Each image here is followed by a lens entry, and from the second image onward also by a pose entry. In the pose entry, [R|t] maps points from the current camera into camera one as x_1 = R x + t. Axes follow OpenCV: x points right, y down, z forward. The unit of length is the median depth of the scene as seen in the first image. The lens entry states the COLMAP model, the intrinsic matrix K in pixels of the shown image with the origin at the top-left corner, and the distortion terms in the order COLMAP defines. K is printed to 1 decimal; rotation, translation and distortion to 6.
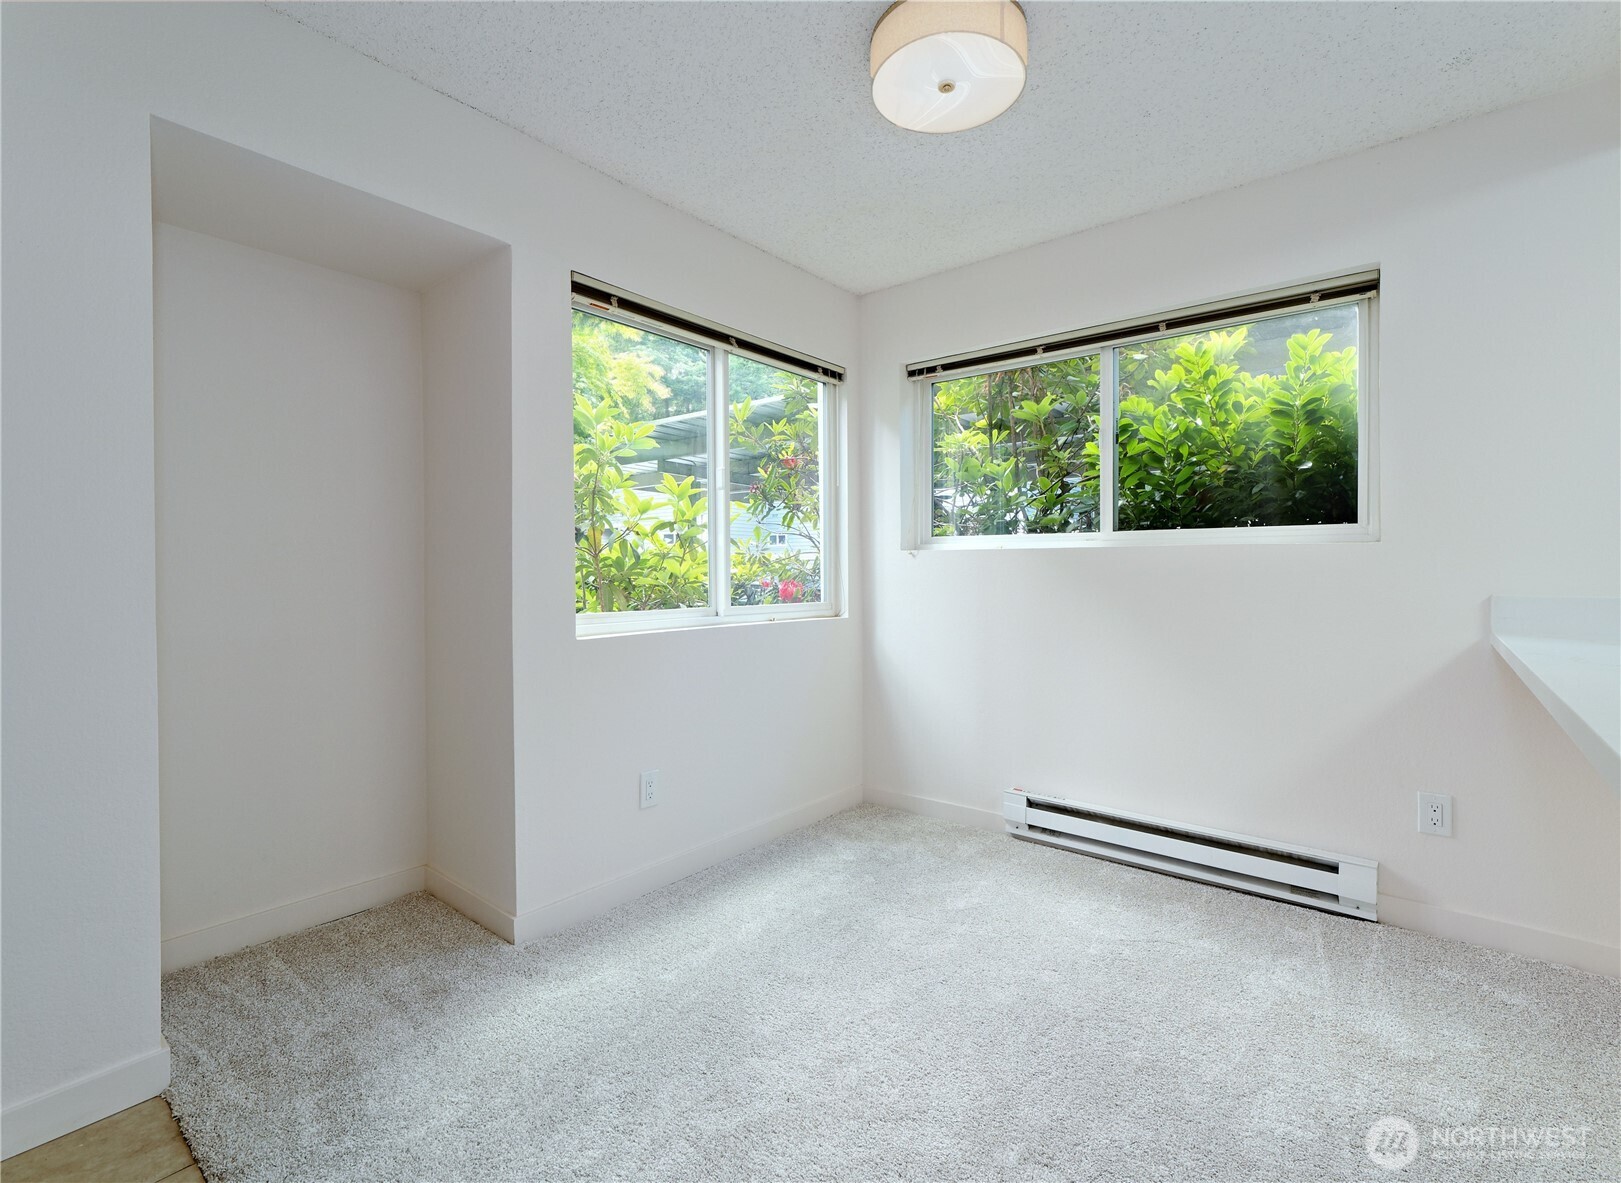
lens RADIAL K [[742.8, 0, 781.8], [0, 742.8, 592.0], [0, 0, 1]] dist [0.002375, 0.000161]
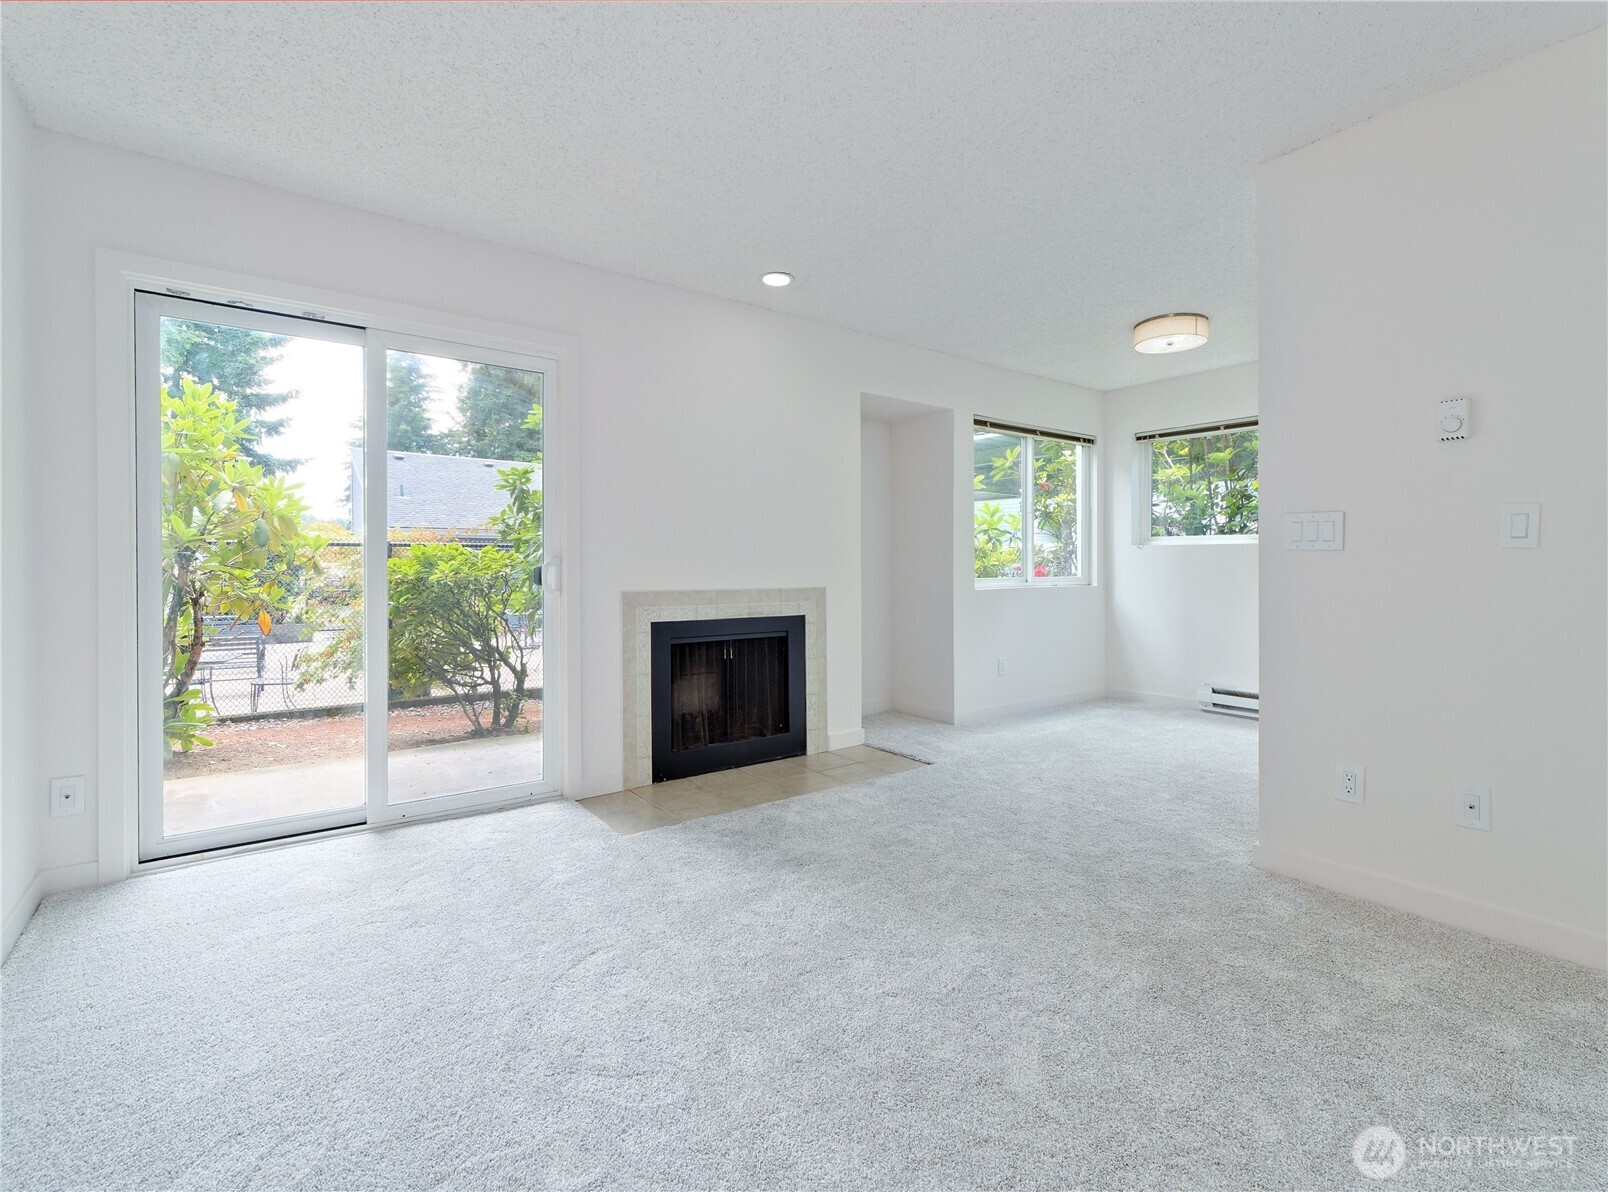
lens RADIAL K [[742.1, 0, 803.0], [0, 742.1, 577.3], [0, 0, 1]] dist [0.003900, -0.000798]
pose [[0.977858, 0.005615, -0.209195, -0.209255], [-0.007216, 0.999950, -0.006890, 0.031859], [0.209146, 0.008247, 0.977850, -0.773024]]
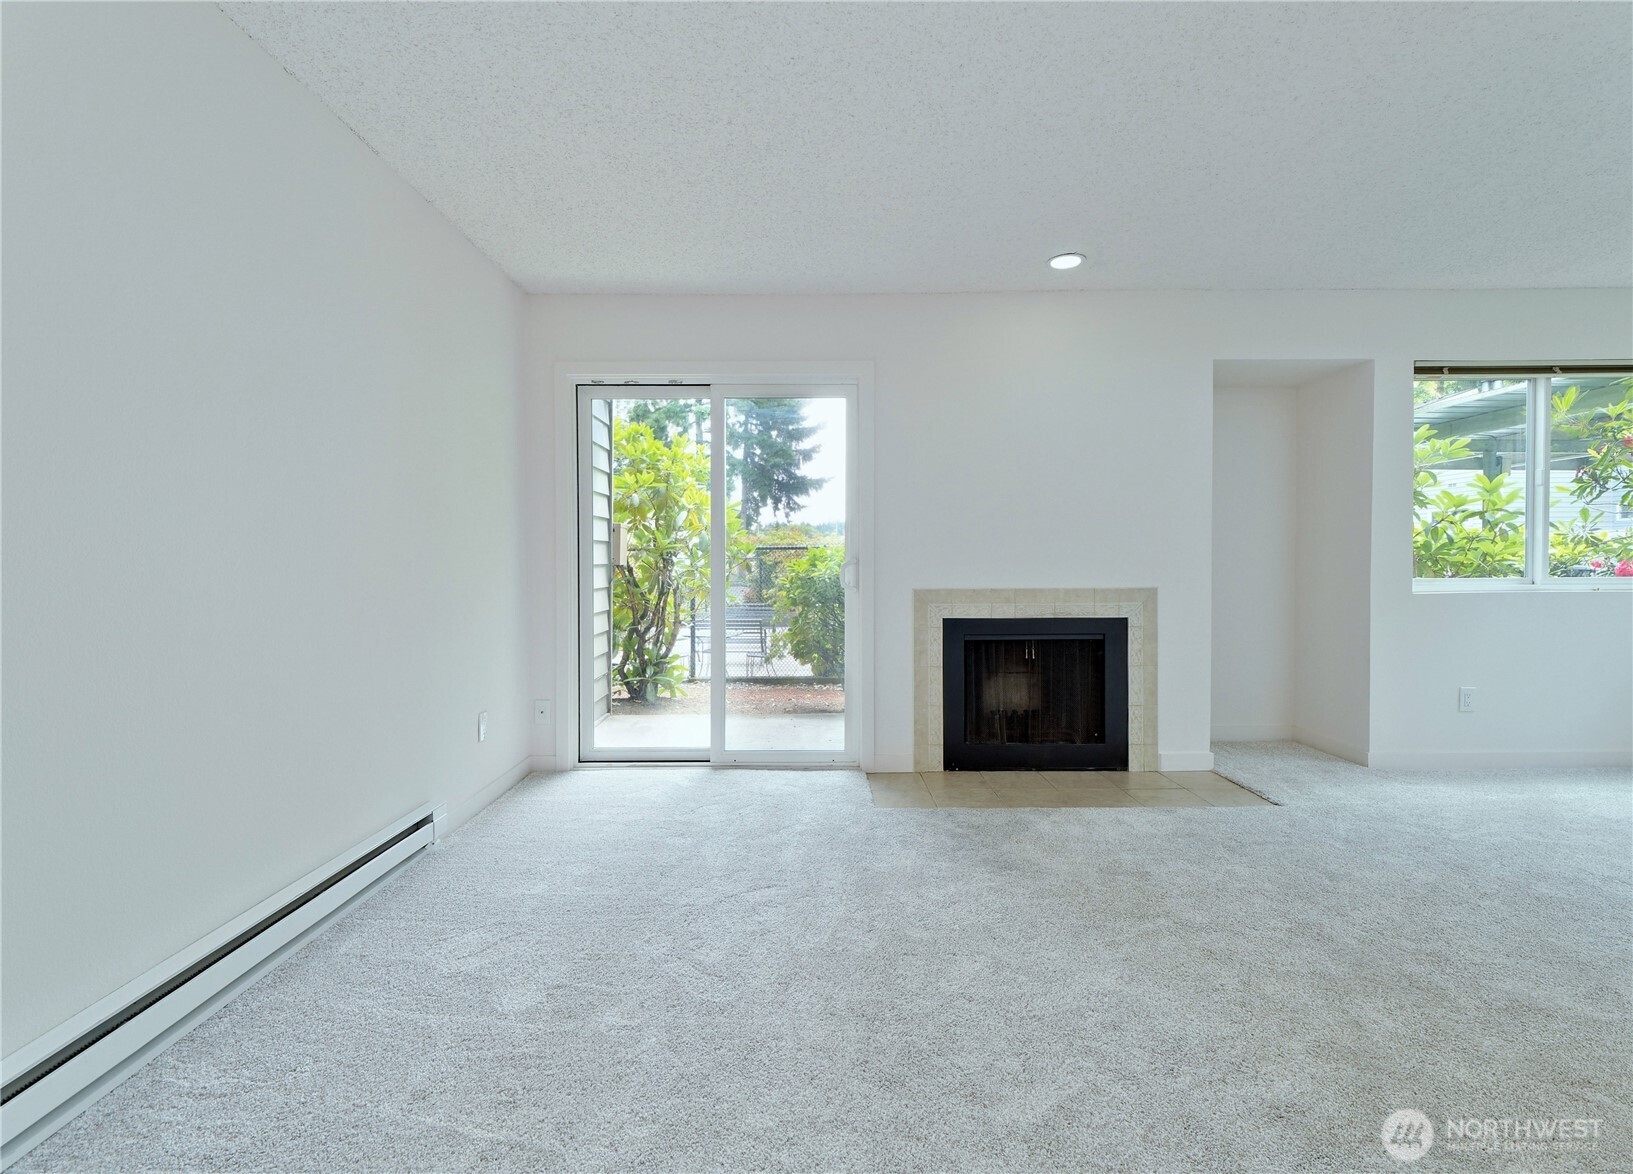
lens RADIAL K [[739.8, 0, 816.5], [0, 739.8, 587.0], [0, 0, 1]] dist [0.013208, -0.008901]
pose [[0.665413, 0.020496, -0.746194, 0.040466], [-0.013332, 0.999790, 0.015573, 0.028387], [0.746356, -0.000414, 0.665546, -0.674928]]
